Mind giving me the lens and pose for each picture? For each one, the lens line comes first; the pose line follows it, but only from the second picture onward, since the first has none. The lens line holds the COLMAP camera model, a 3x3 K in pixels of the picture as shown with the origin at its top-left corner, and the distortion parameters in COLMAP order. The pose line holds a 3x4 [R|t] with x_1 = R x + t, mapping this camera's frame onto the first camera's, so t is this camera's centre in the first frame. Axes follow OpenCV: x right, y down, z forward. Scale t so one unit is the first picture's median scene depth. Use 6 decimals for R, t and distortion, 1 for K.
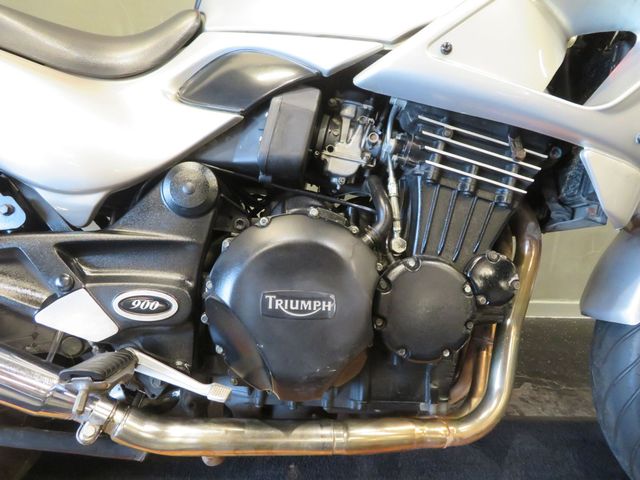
lens RADIAL K [[456.1, 0, 320.0], [0, 456.1, 240.0], [0, 0, 1]] dist [-0.003980, 0.003926]
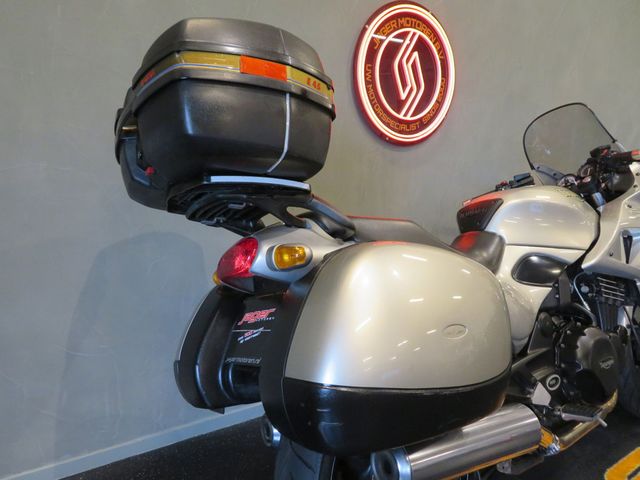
lens RADIAL K [[456.1, 0, 320.0], [0, 456.1, 240.0], [0, 0, 1]] dist [-0.003980, 0.003926]
pose [[0.837808, -0.104966, 0.535779, -2.377934], [0.154172, 0.986890, -0.047738, -0.589904], [-0.523745, 0.122597, 0.843007, -0.339296]]
